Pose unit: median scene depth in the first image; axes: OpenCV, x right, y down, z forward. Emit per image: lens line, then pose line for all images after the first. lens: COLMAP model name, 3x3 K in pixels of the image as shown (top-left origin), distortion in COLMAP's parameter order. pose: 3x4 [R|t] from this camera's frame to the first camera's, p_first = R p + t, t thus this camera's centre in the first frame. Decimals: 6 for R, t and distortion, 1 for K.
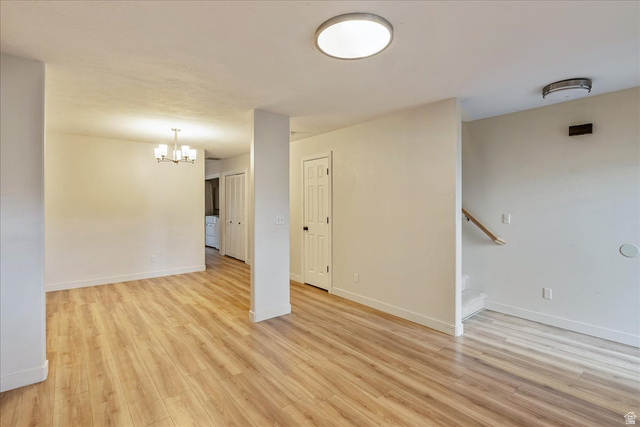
lens RADIAL K [[297.9, 0, 317.2], [0, 297.9, 210.4], [0, 0, 1]] dist [-0.001227, 0.000529]
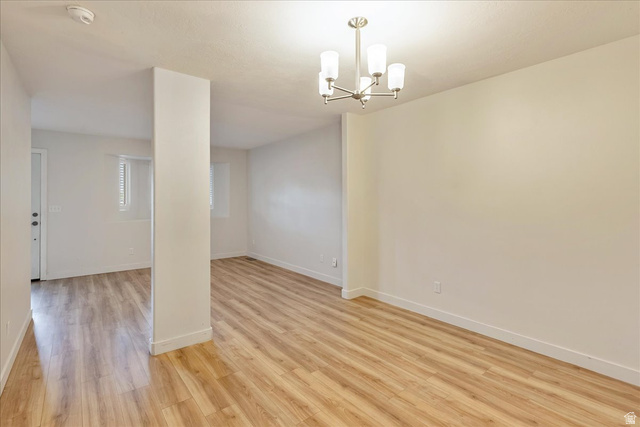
lens RADIAL K [[311.7, 0, 310.8], [0, 311.7, 197.2], [0, 0, 1]] dist [0.001796, 0.000258]
pose [[-0.998782, 0.005323, 0.049062, -0.546392], [0.006150, 0.999841, 0.016723, -0.027757], [-0.048966, 0.017004, -0.998656, 1.853169]]
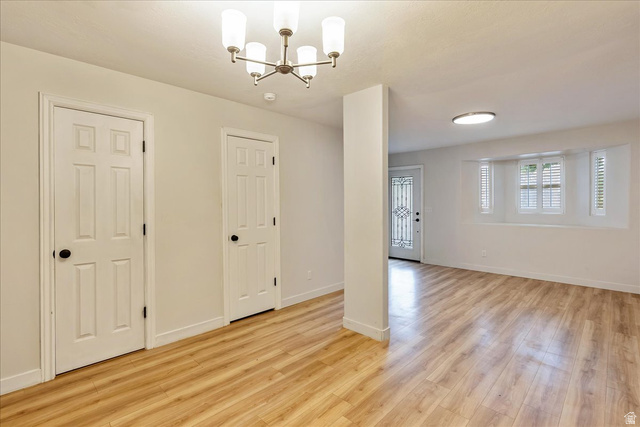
lens RADIAL K [[297.9, 0, 317.2], [0, 297.9, 210.4], [0, 0, 1]] dist [-0.001227, 0.000529]
pose [[-0.083420, -0.022958, 0.996250, -1.033752], [0.031171, 0.999185, 0.025636, -0.018347], [-0.996027, 0.033193, -0.082637, 1.258687]]
